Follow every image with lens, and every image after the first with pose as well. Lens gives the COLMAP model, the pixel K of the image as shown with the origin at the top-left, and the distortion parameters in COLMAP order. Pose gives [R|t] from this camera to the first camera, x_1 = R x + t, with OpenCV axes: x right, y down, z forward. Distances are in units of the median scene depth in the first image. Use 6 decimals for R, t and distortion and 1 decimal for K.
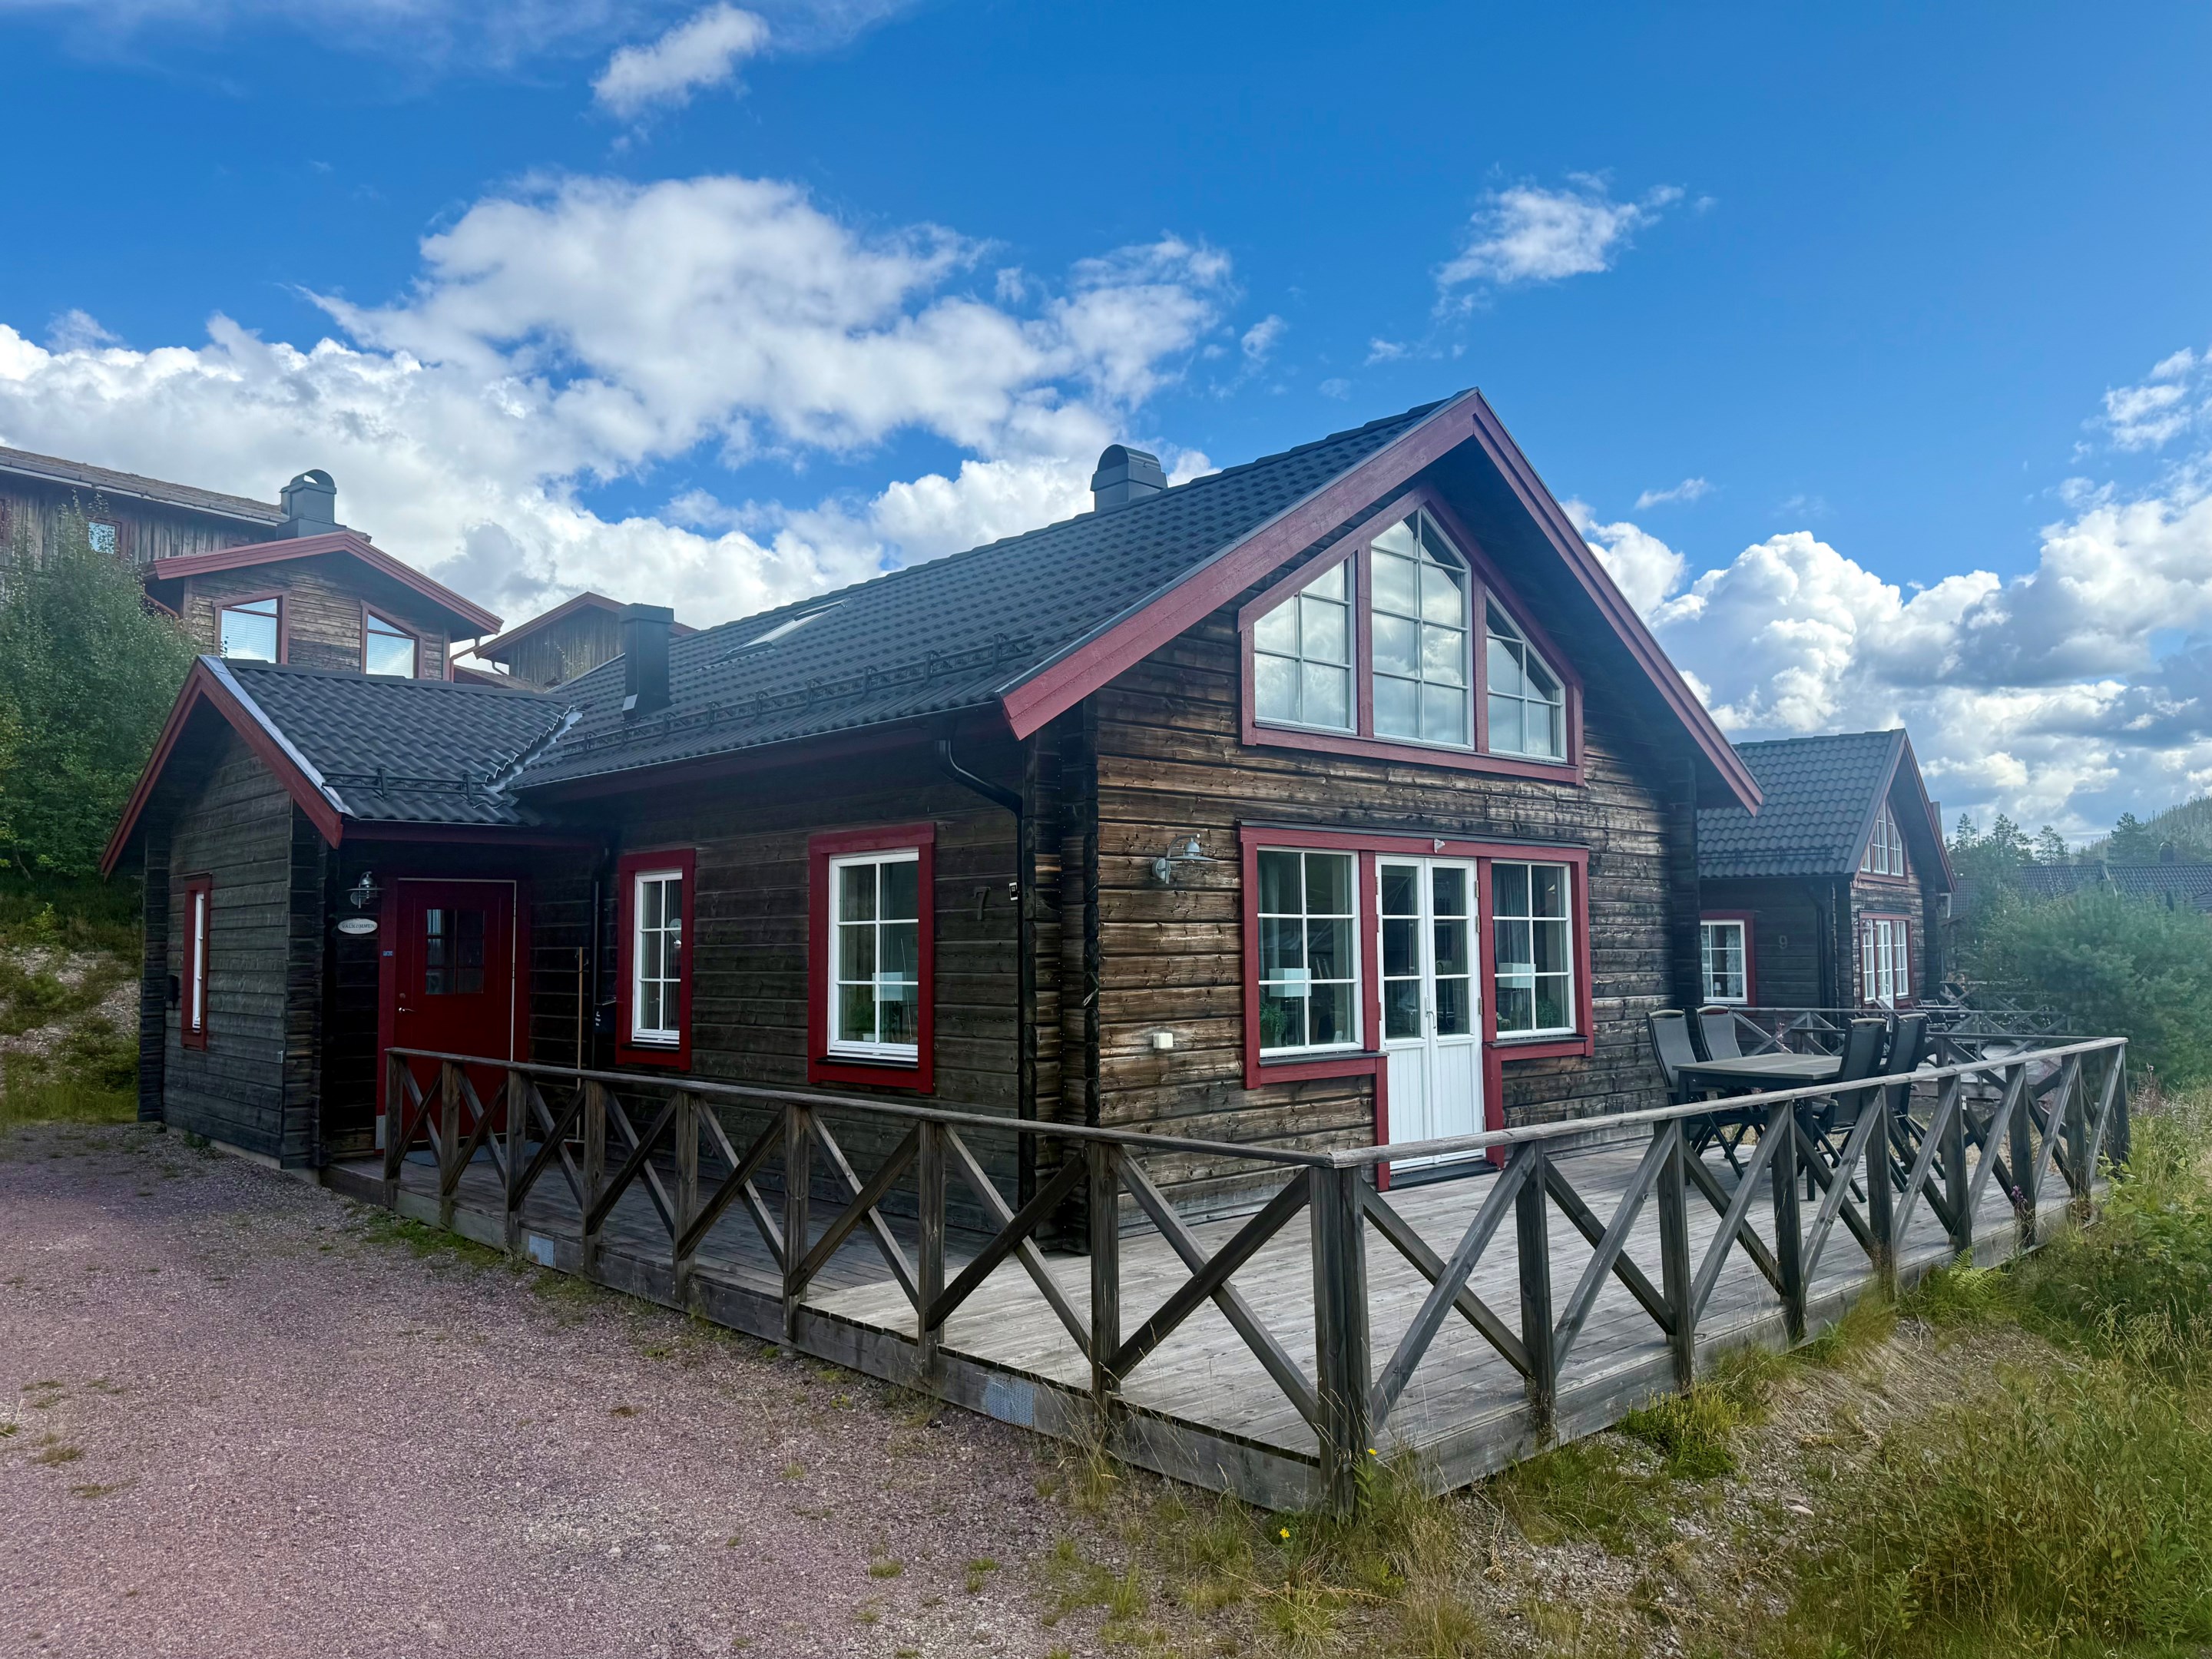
lens RADIAL K [[1581.6, 0, 1106.0], [0, 1581.6, 829.5], [0, 0, 1]] dist [0.103773, -0.116232]
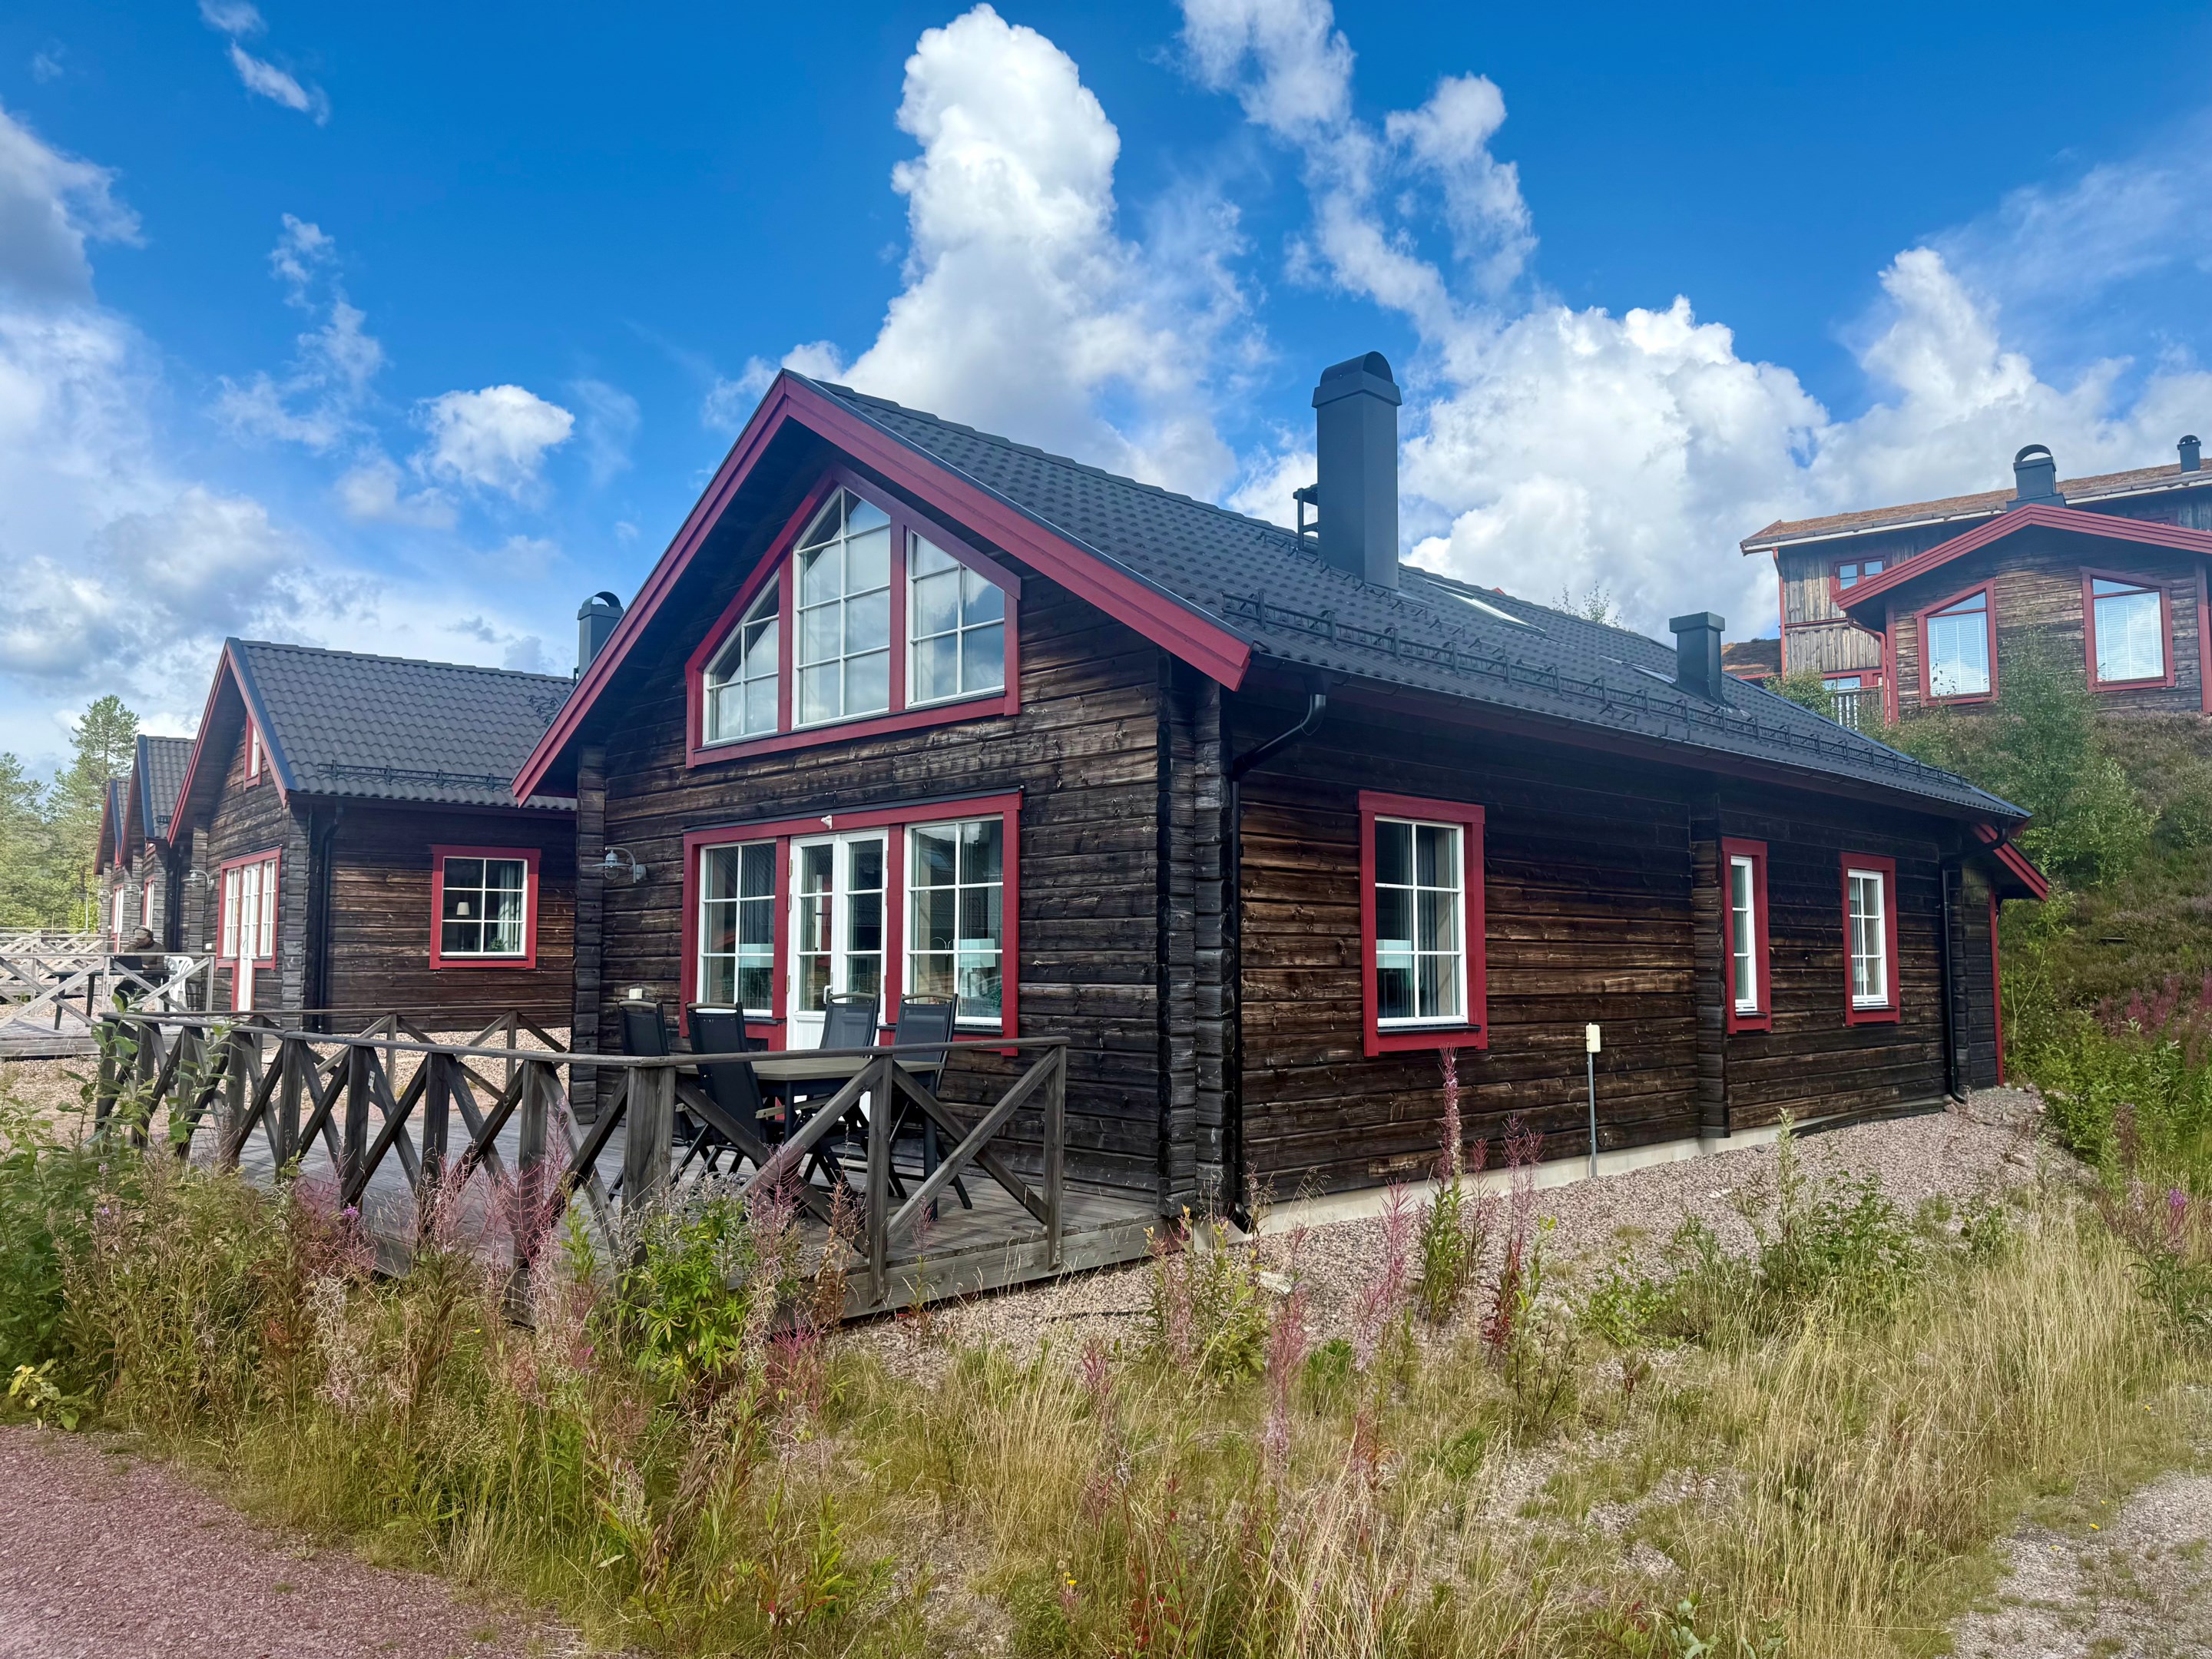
lens RADIAL K [[1565.8, 0, 1174.5], [0, 1565.8, 873.7], [0, 0, 1]] dist [0.009882, -0.021290]
pose [[0.056516, -0.048171, -0.997239, 1.121572], [0.076838, 0.996083, -0.043761, 0.095631], [0.995440, -0.074153, 0.059996, 1.074721]]
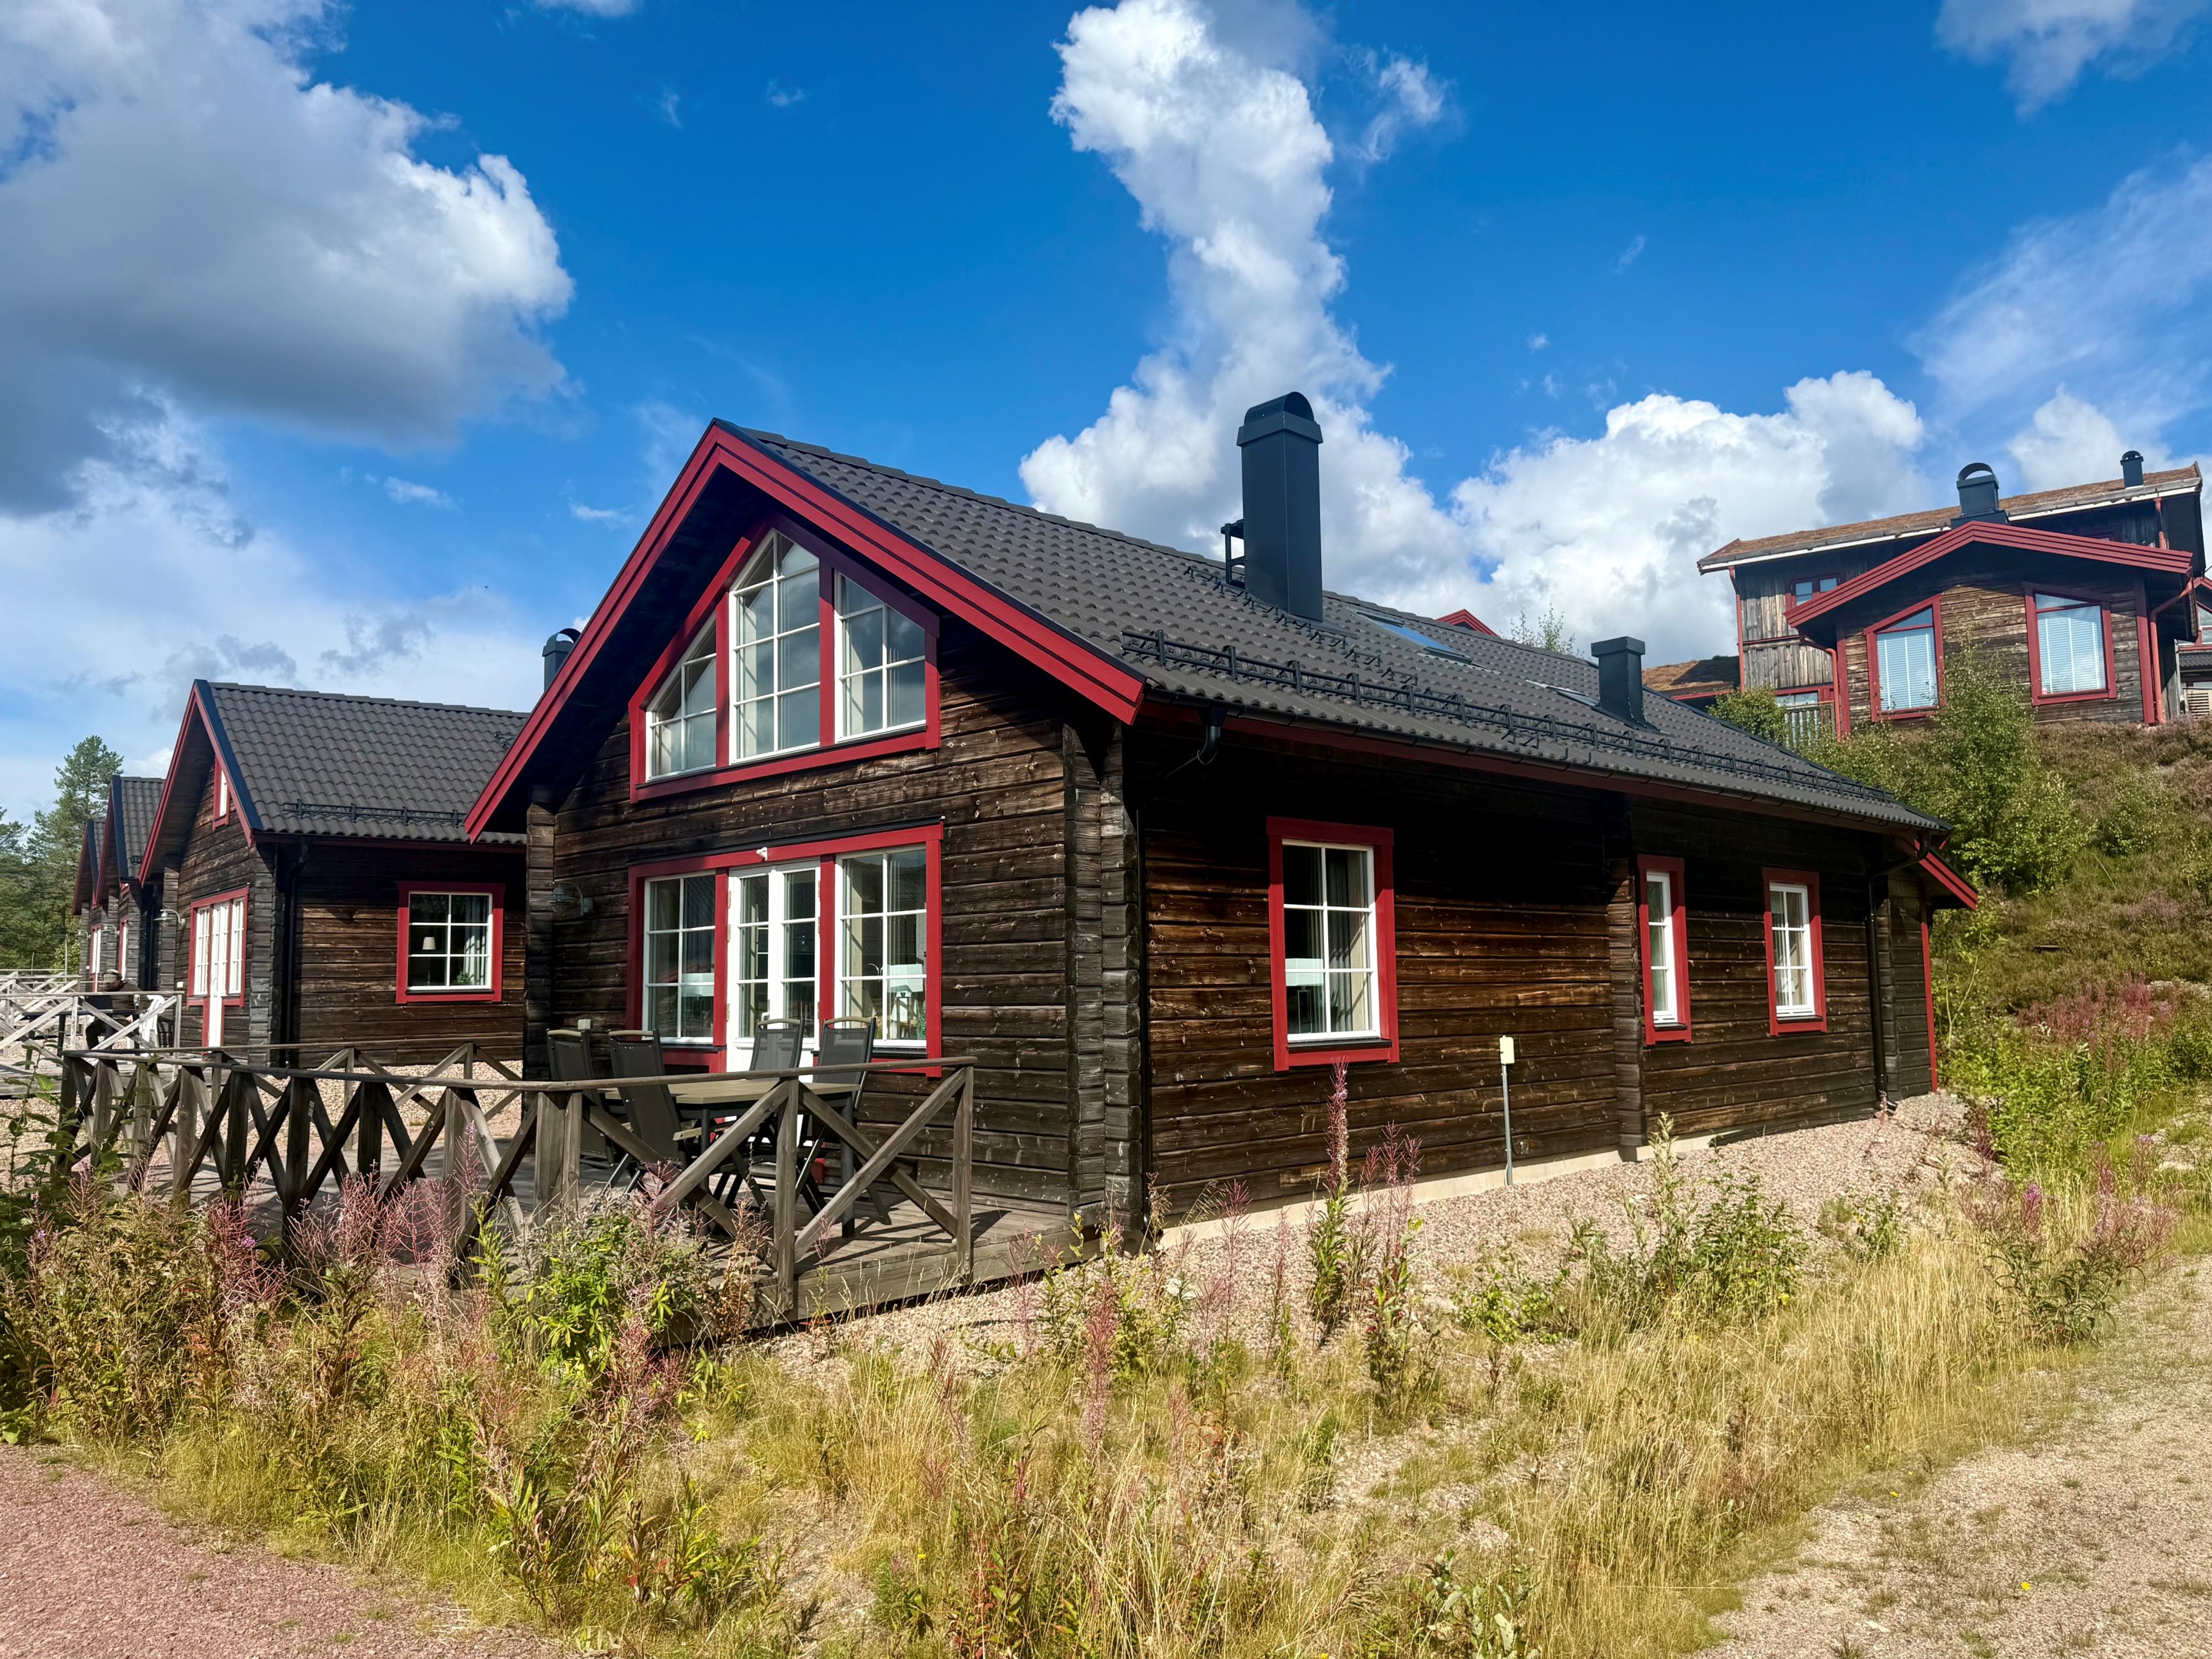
lens RADIAL K [[1565.8, 0, 1174.5], [0, 1565.8, 873.7], [0, 0, 1]] dist [0.009882, -0.021290]
pose [[0.062900, -0.063686, -0.995986, 1.156422], [0.093204, 0.993975, -0.057671, 0.099647], [0.993658, -0.089203, 0.068457, 1.111336]]
